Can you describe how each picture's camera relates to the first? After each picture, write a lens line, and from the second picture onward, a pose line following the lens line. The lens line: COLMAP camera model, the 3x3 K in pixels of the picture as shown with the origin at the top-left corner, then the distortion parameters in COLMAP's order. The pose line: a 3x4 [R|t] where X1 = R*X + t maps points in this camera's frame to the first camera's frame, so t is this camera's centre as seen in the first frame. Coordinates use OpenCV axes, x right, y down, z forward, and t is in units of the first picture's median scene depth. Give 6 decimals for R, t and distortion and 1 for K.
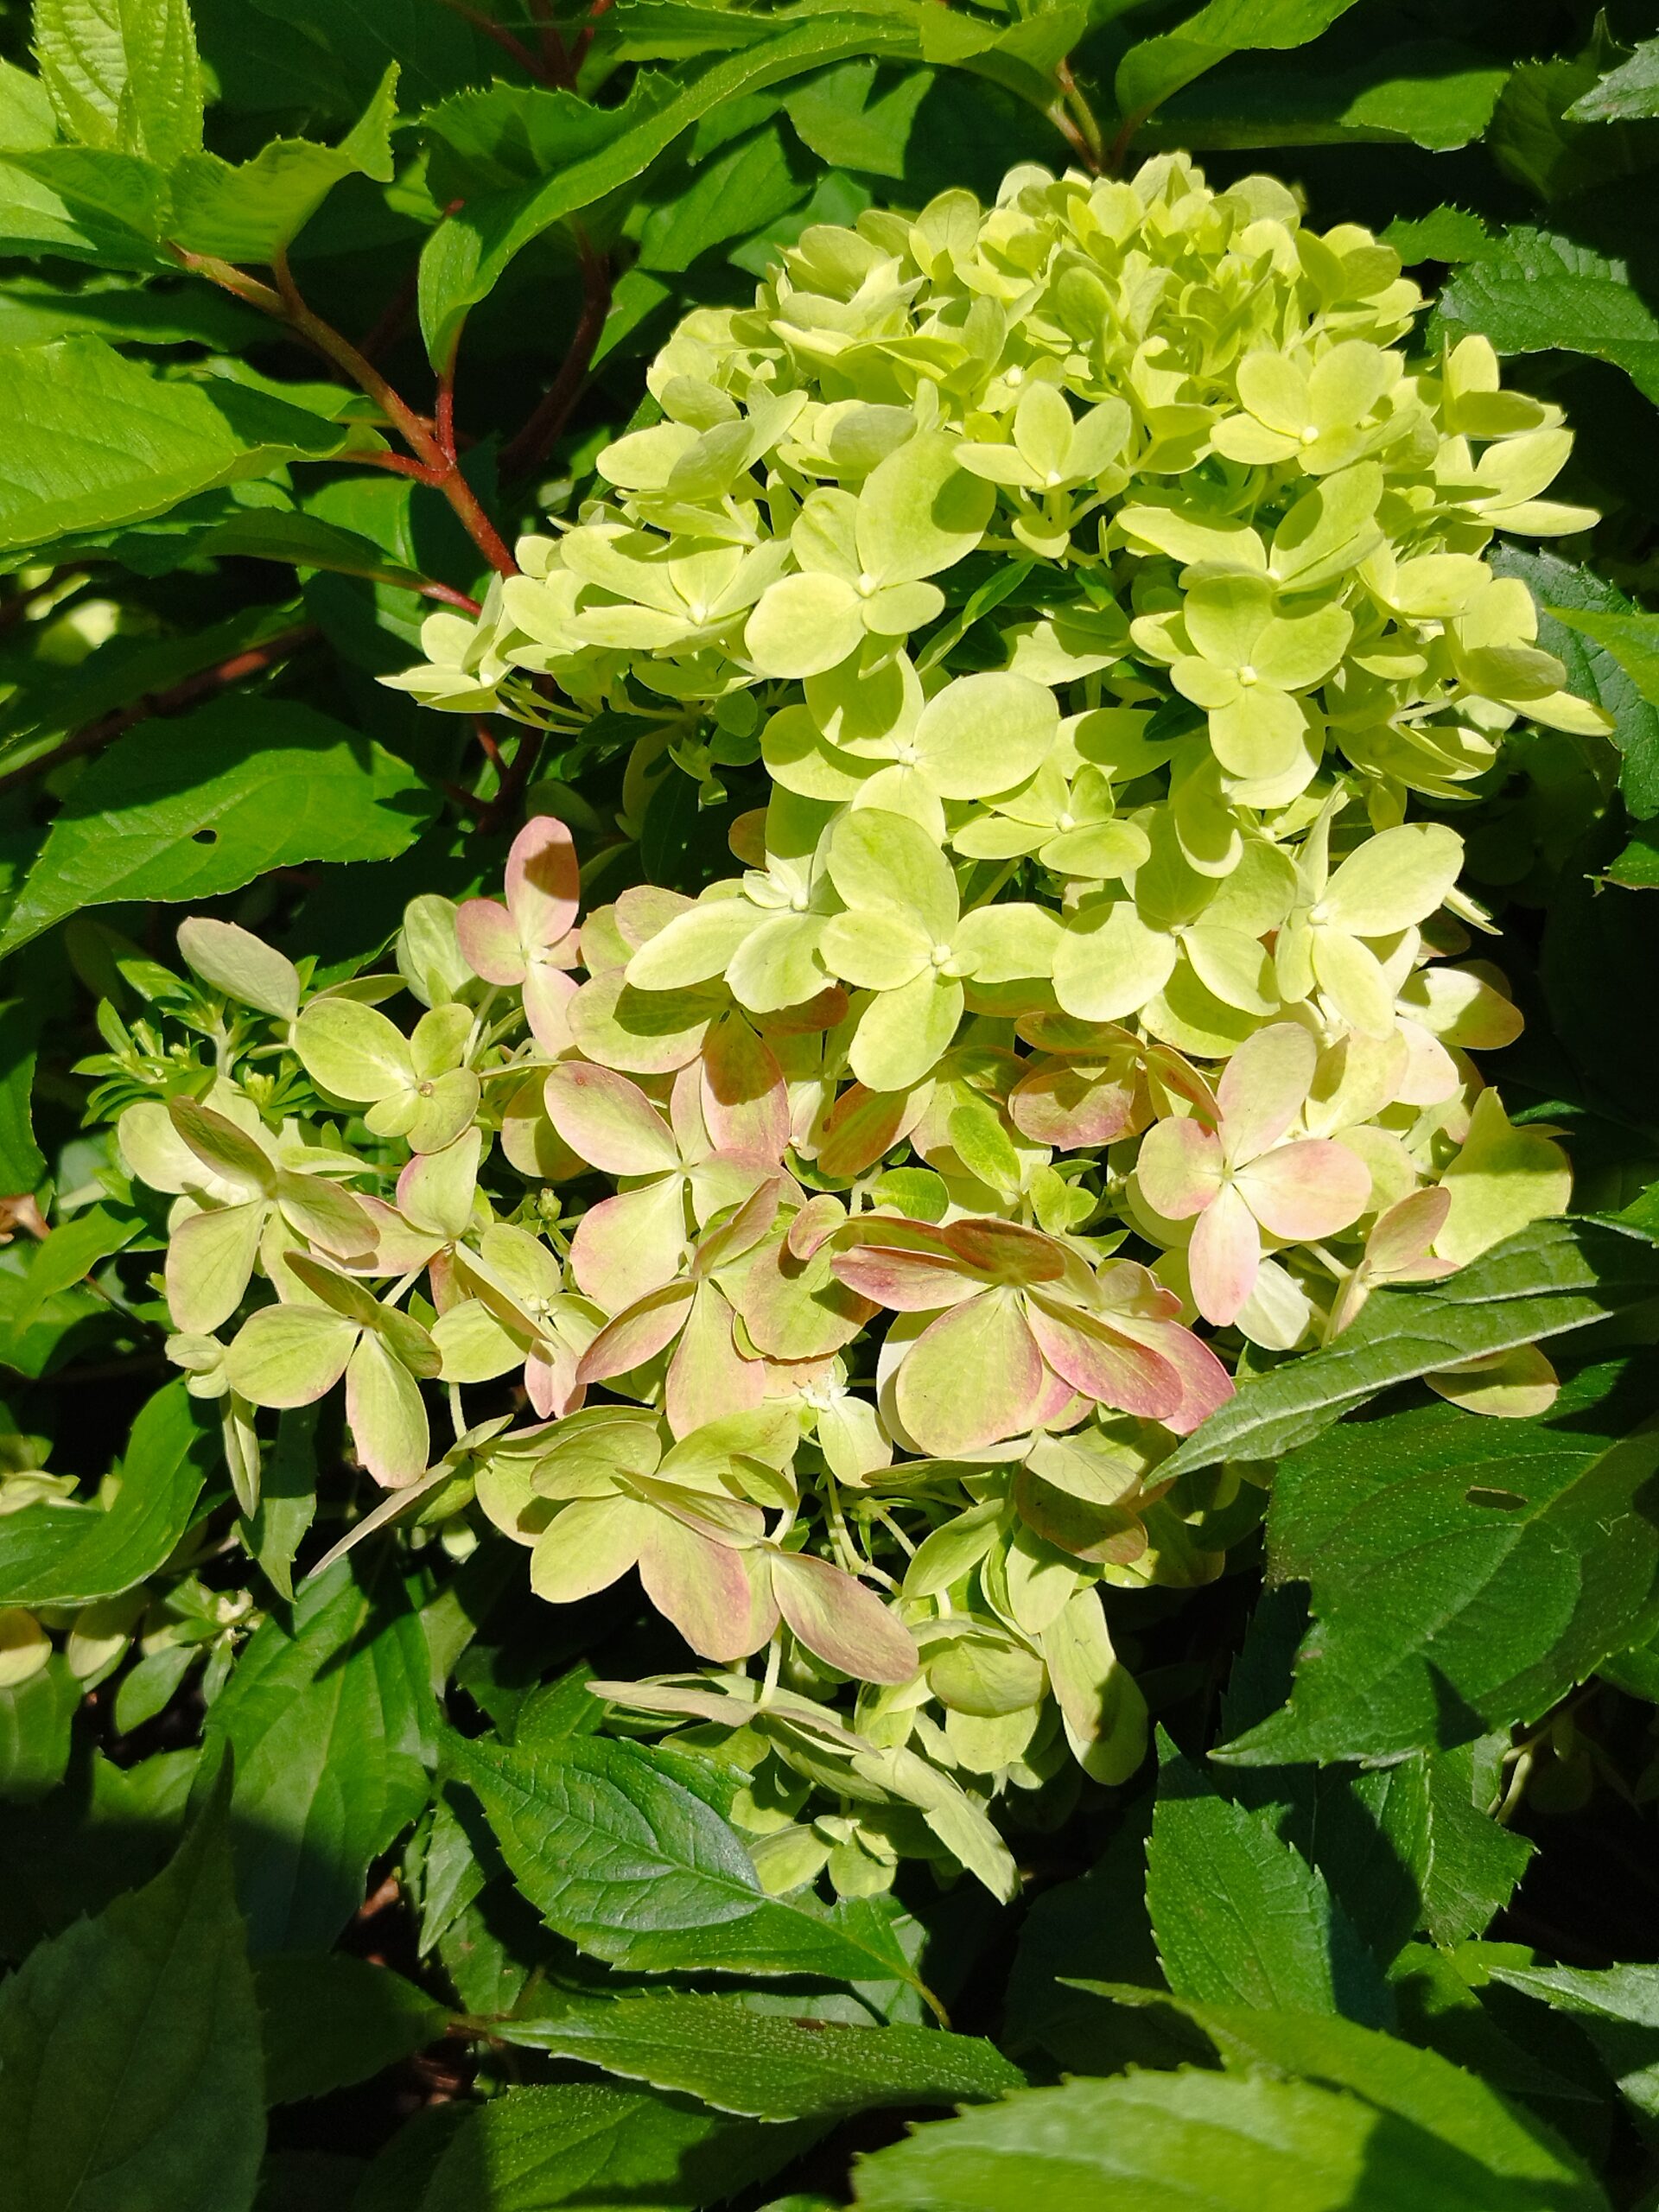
lens RADIAL K [[3348.3, 0, 829.5], [0, 3348.3, 1106.0], [0, 0, 1]] dist [0.187842, -0.941526]
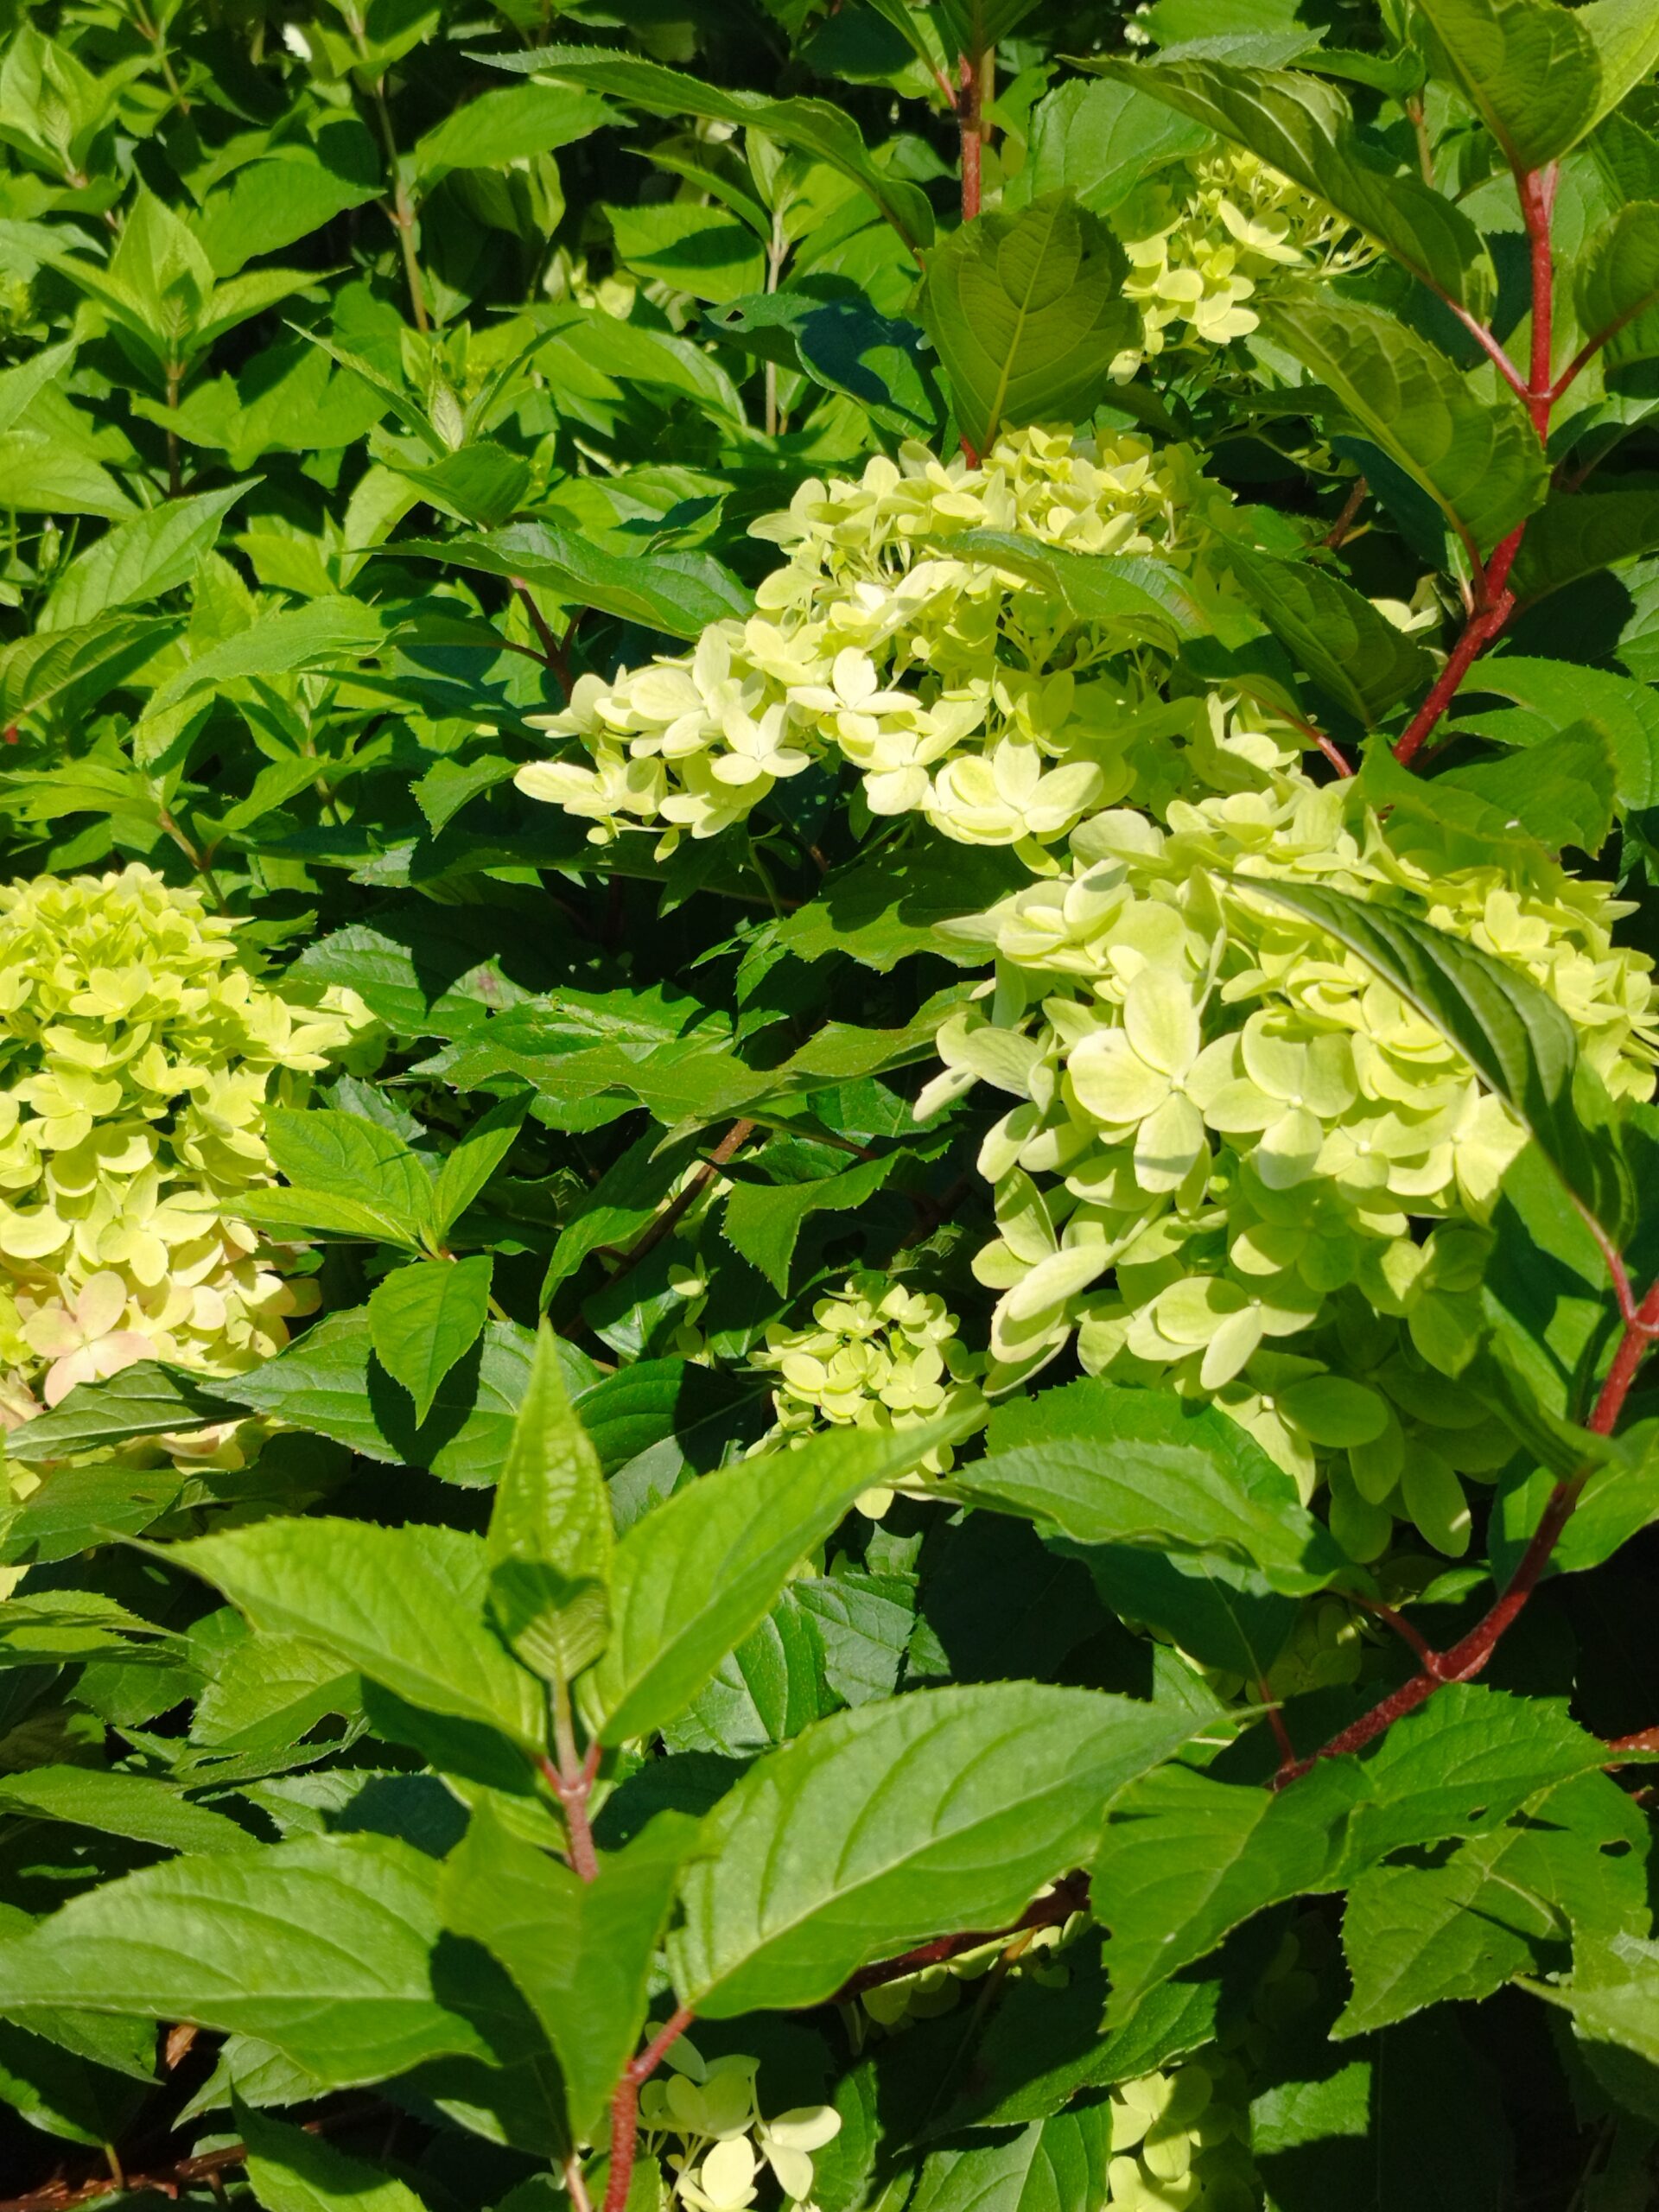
lens RADIAL K [[3348.3, 0, 829.5], [0, 3348.3, 1106.0], [0, 0, 1]] dist [0.187842, -0.941526]
pose [[0.986691, 0.143315, -0.076819, 0.717846], [-0.152993, 0.978252, -0.140059, 0.099630], [0.055076, 0.149948, 0.987159, -1.080937]]
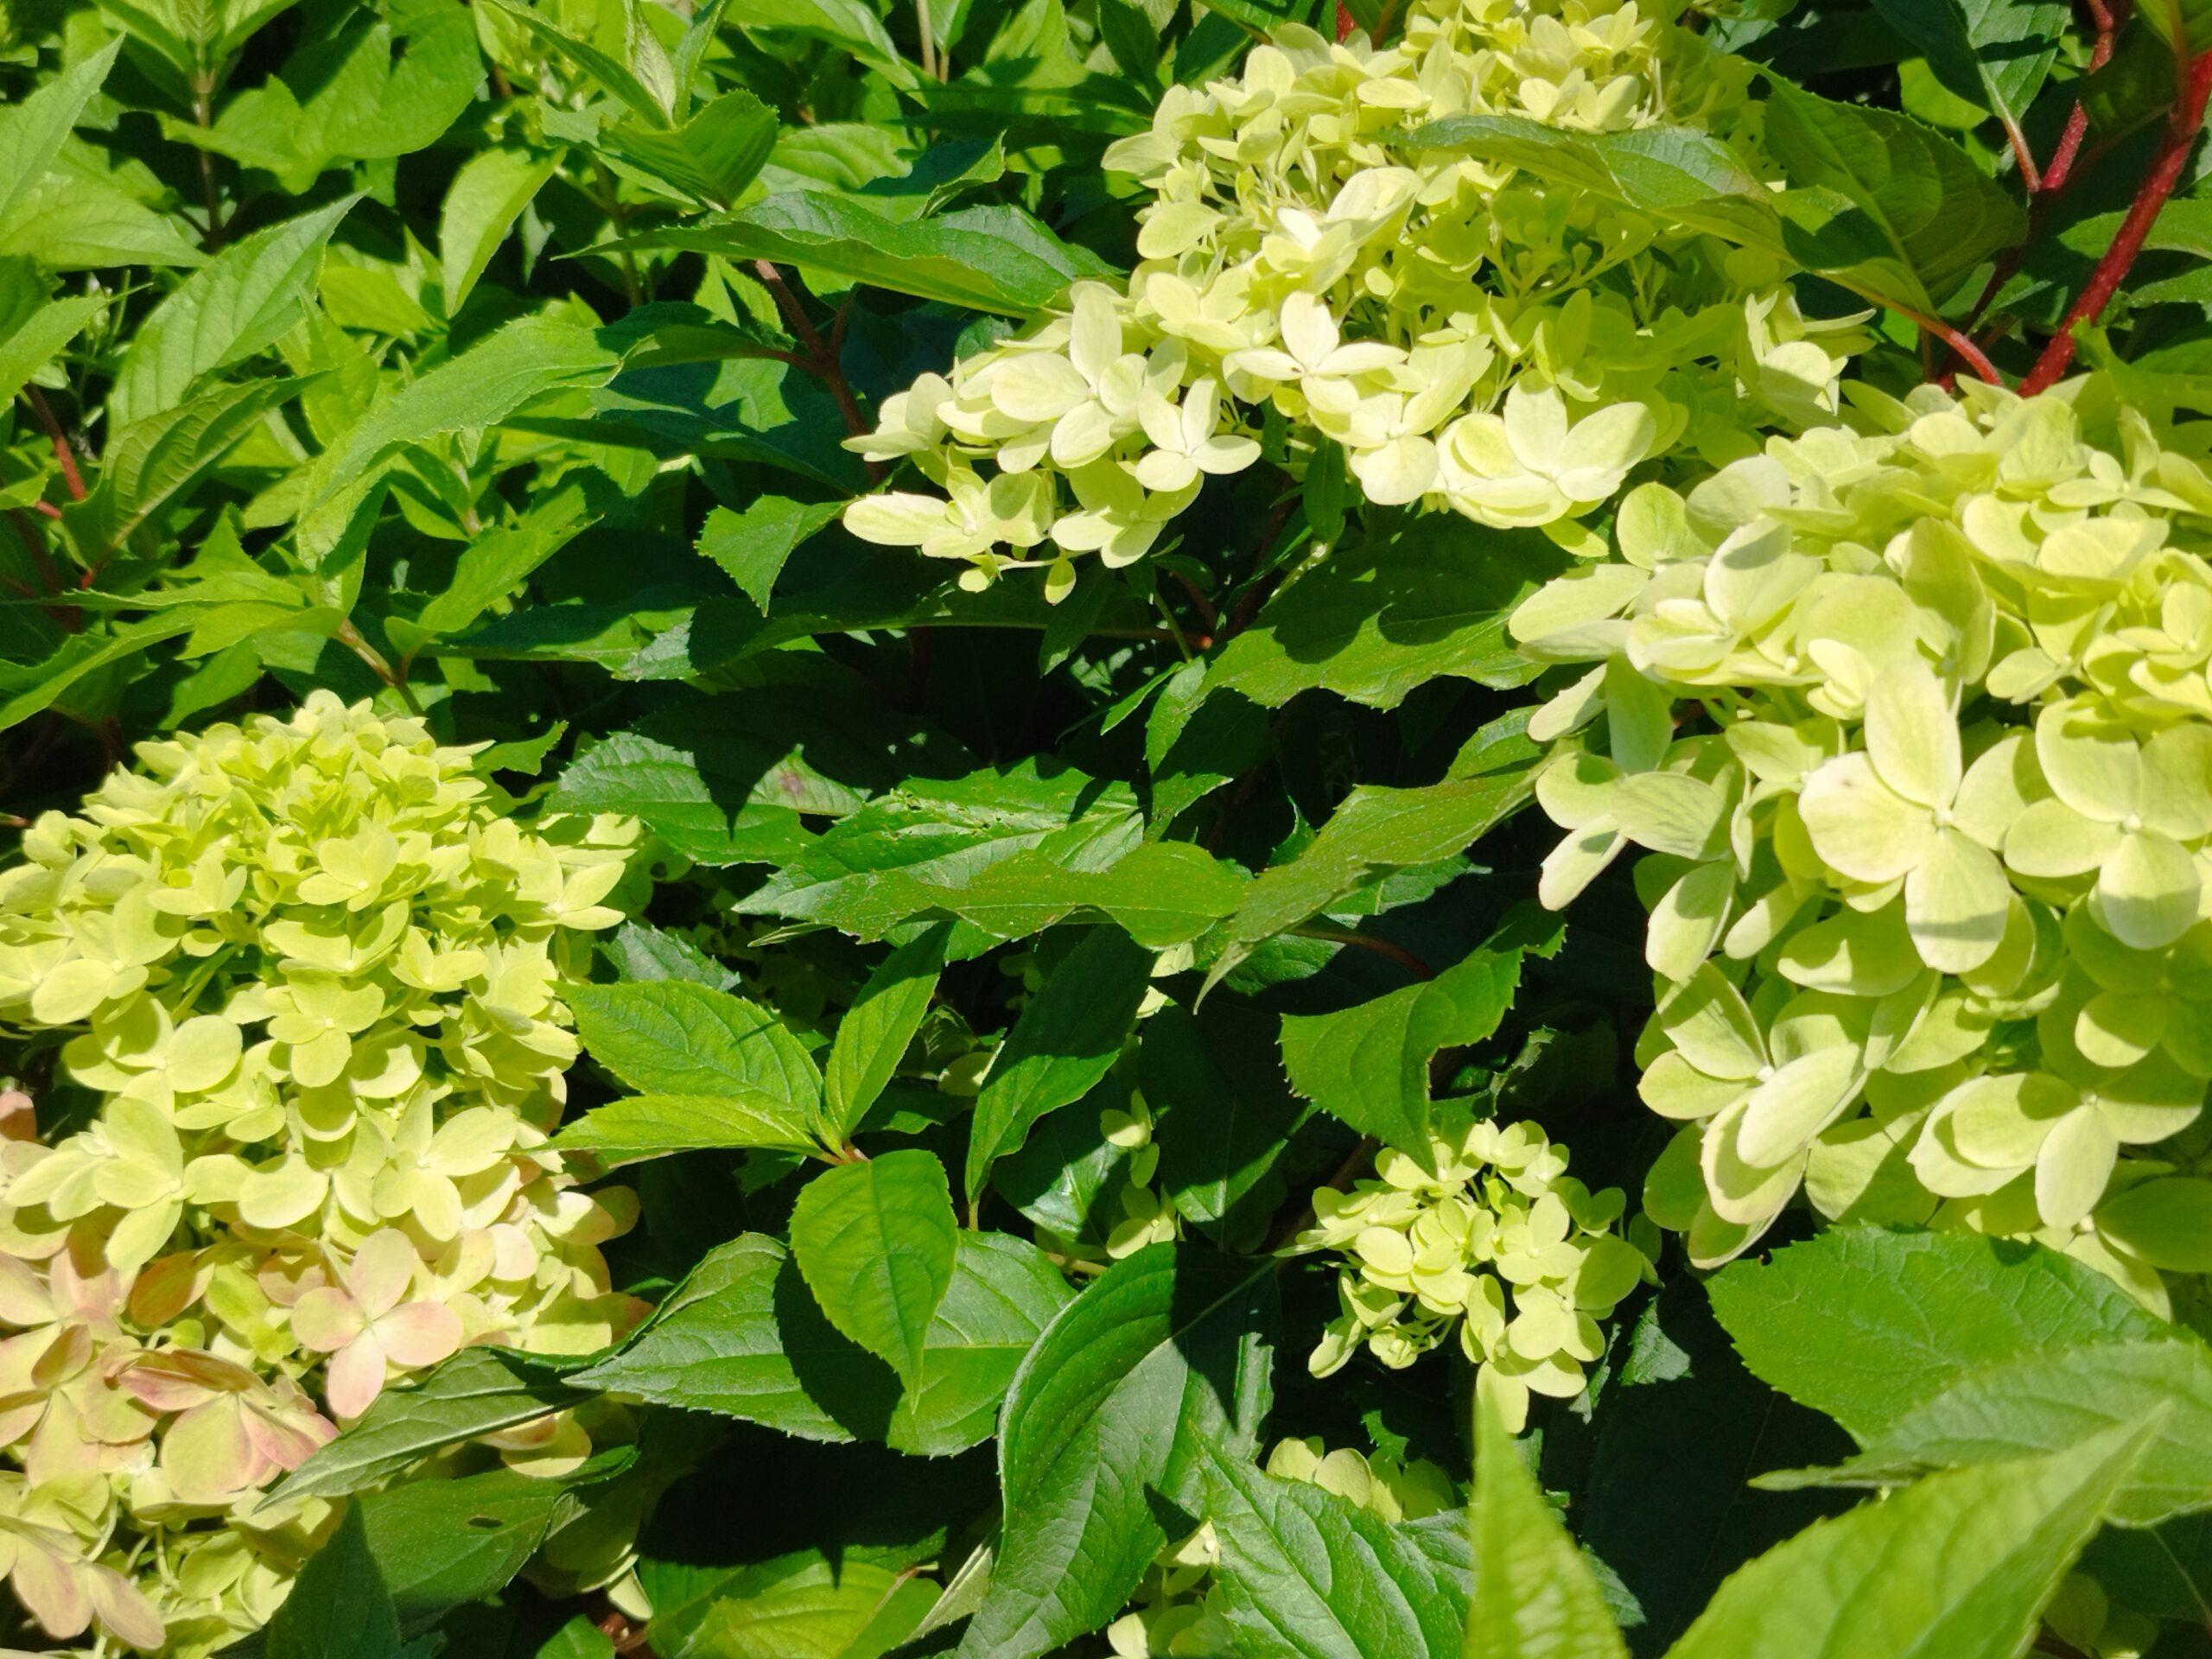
lens RADIAL K [[3348.3, 0, 1106.0], [0, 3348.3, 829.5], [0, 0, 1]] dist [0.187842, -0.941526]
pose [[0.999740, 0.008126, 0.021307, 0.435736], [-0.005173, 0.990811, -0.135153, 0.002630], [-0.022209, 0.135007, 0.990596, -0.643226]]
